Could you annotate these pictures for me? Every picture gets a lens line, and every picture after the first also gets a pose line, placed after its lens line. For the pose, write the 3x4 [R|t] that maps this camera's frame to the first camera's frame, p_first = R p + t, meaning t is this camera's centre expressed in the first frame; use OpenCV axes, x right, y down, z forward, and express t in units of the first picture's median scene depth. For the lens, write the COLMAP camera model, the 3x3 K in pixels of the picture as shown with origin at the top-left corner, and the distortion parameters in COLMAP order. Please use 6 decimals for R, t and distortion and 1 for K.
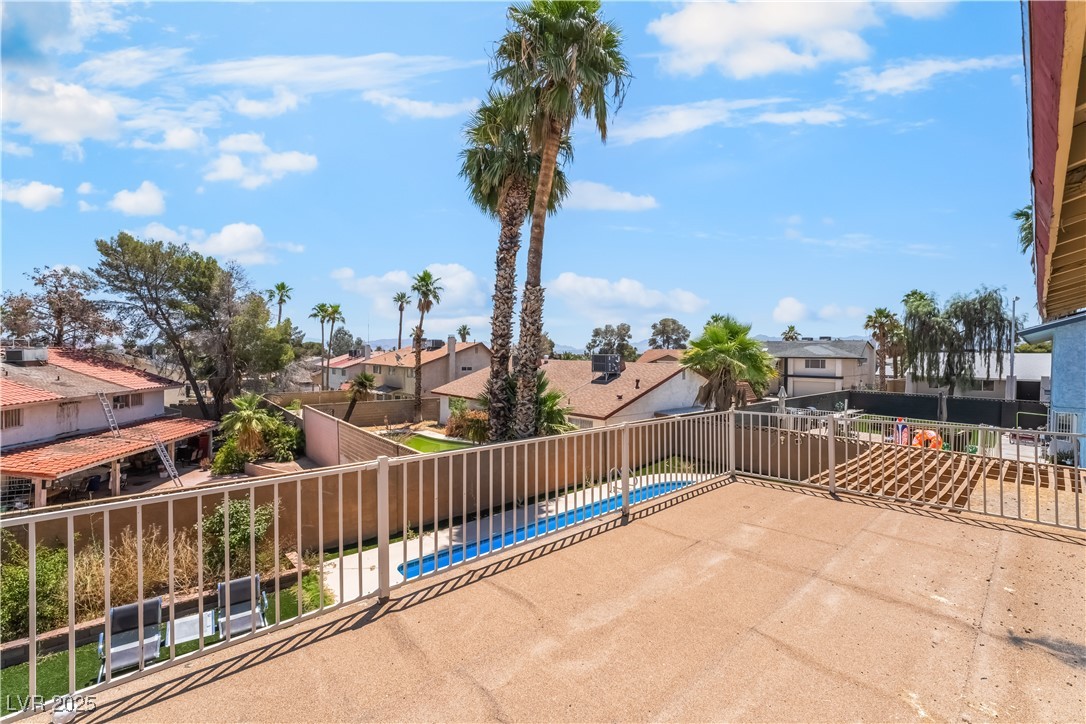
lens RADIAL K [[455.1, 0, 544.8], [0, 455.1, 358.4], [0, 0, 1]] dist [-0.003312, 0.000446]
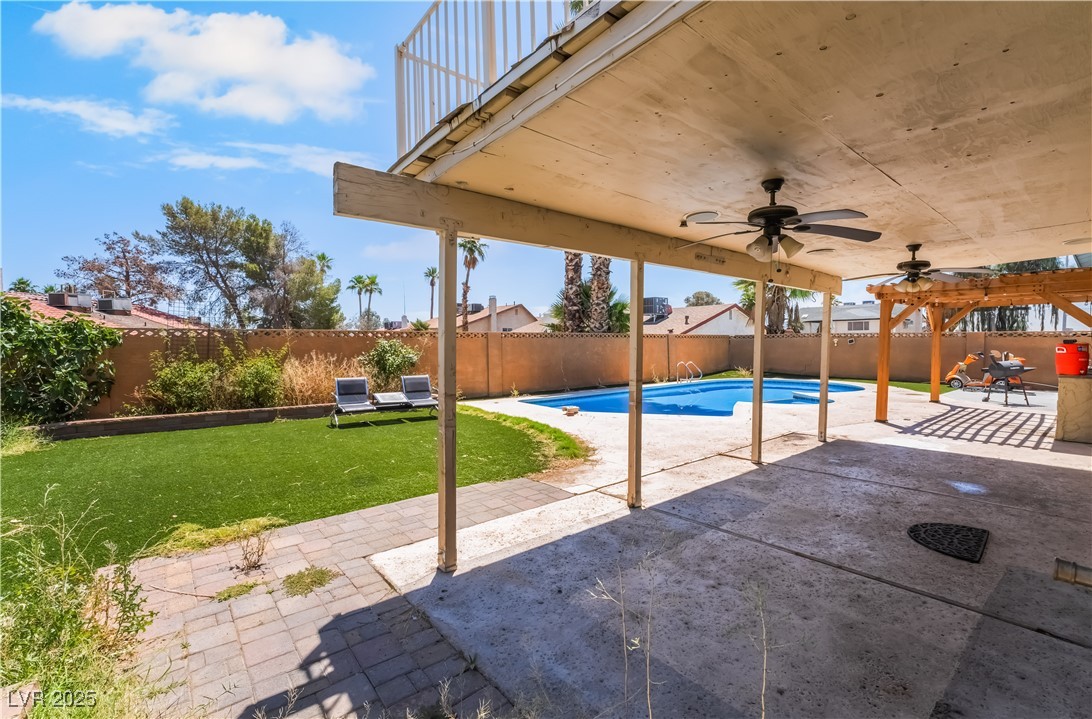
lens RADIAL K [[468.3, 0, 546.0], [0, 468.3, 359.5], [0, 0, 1]] dist [-0.002318, -0.000281]
pose [[0.998933, -0.005592, -0.045836, -0.045085], [0.006824, 0.999618, 0.026777, 0.075271], [0.045669, -0.027062, 0.998590, -0.055373]]
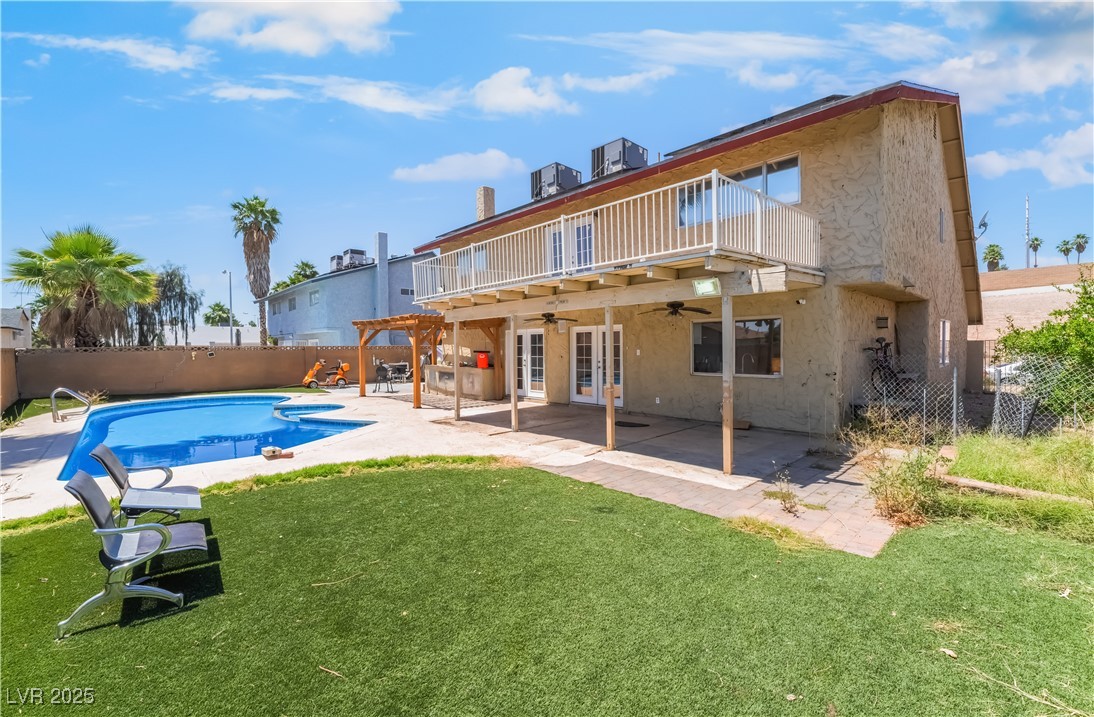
lens RADIAL K [[474.8, 0, 543.9], [0, 474.8, 356.9], [0, 0, 1]] dist [-0.009143, -0.000154]
pose [[-0.002292, -0.025598, 0.999670, -0.222113], [0.023532, 0.999394, 0.025645, 0.069972], [-0.999720, 0.023583, -0.001688, 0.086859]]
